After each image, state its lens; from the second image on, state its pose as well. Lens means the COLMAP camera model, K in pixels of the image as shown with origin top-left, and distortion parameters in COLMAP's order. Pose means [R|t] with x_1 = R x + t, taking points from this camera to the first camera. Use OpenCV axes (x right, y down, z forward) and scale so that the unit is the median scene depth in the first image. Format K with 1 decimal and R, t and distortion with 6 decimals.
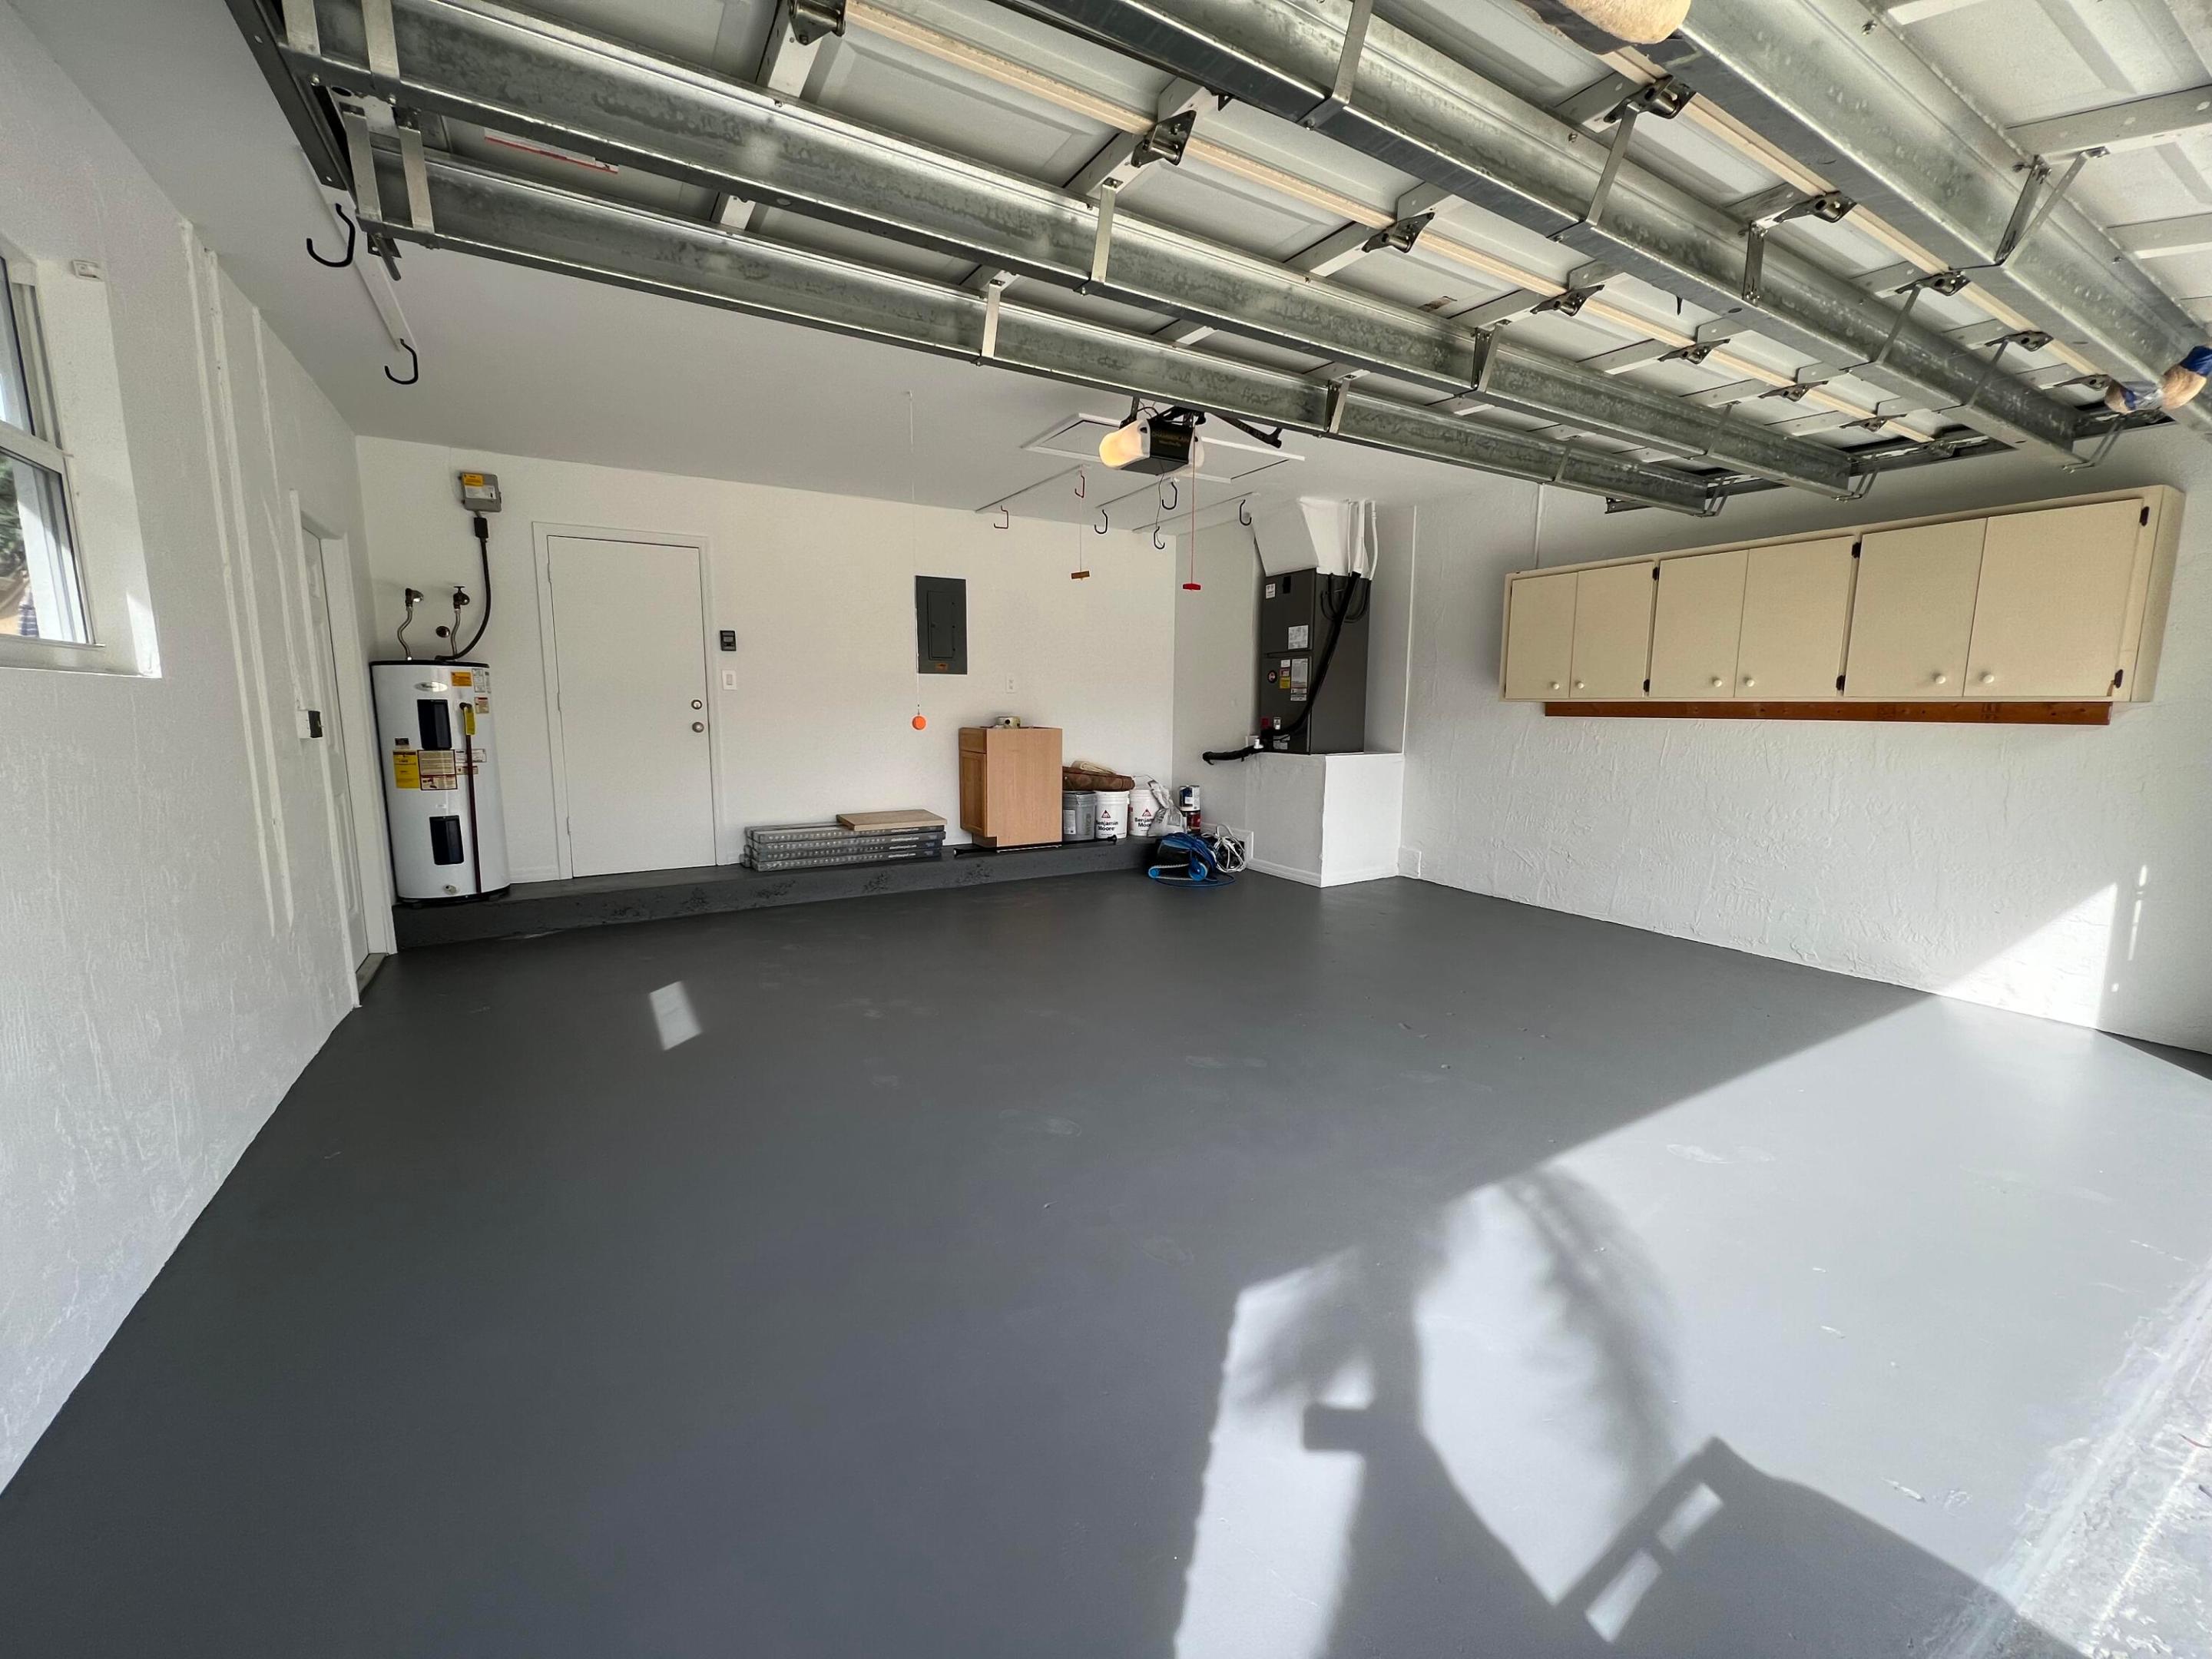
lens RADIAL K [[881.7, 0, 1101.9], [0, 881.7, 825.9], [0, 0, 1]] dist [-0.001917, 0.000848]
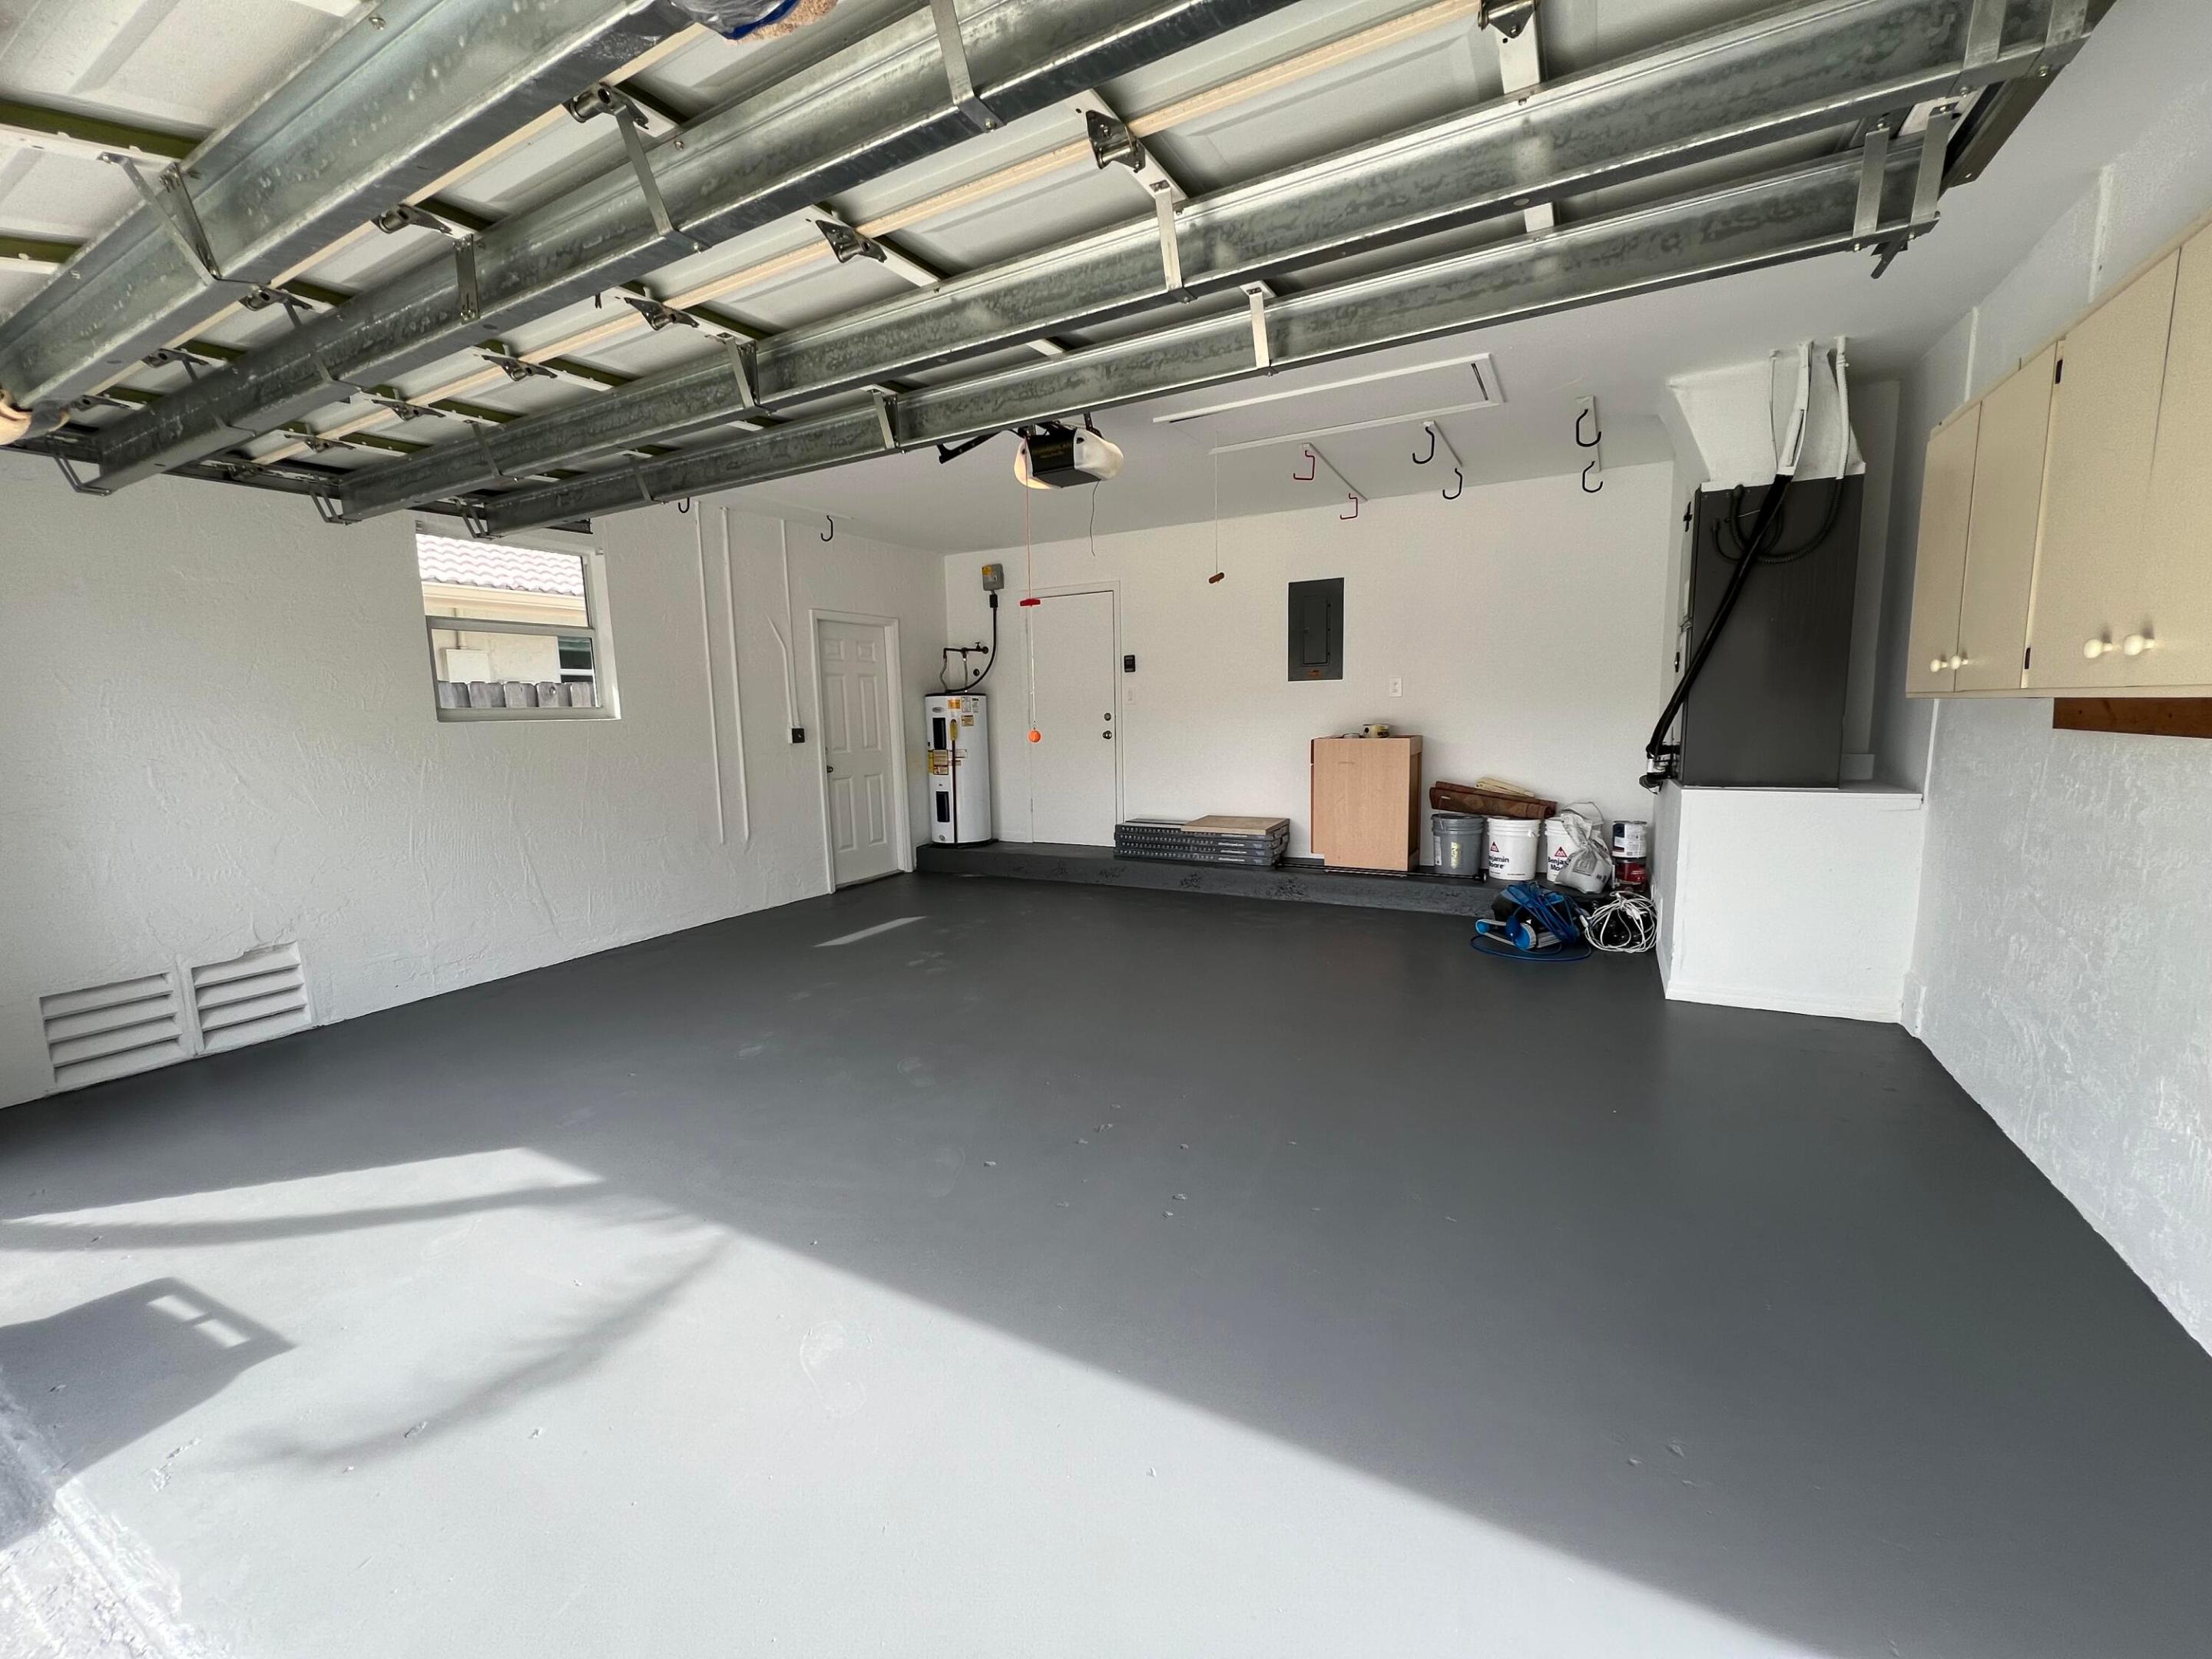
lens RADIAL K [[881.7, 0, 1103.5], [0, 881.7, 831.1], [0, 0, 1]] dist [-0.001917, 0.000848]
pose [[0.505768, 0.103234, -0.856470, 0.691548], [-0.093144, 0.993545, 0.064752, -0.063368], [0.857626, 0.047026, 0.512119, 0.401801]]
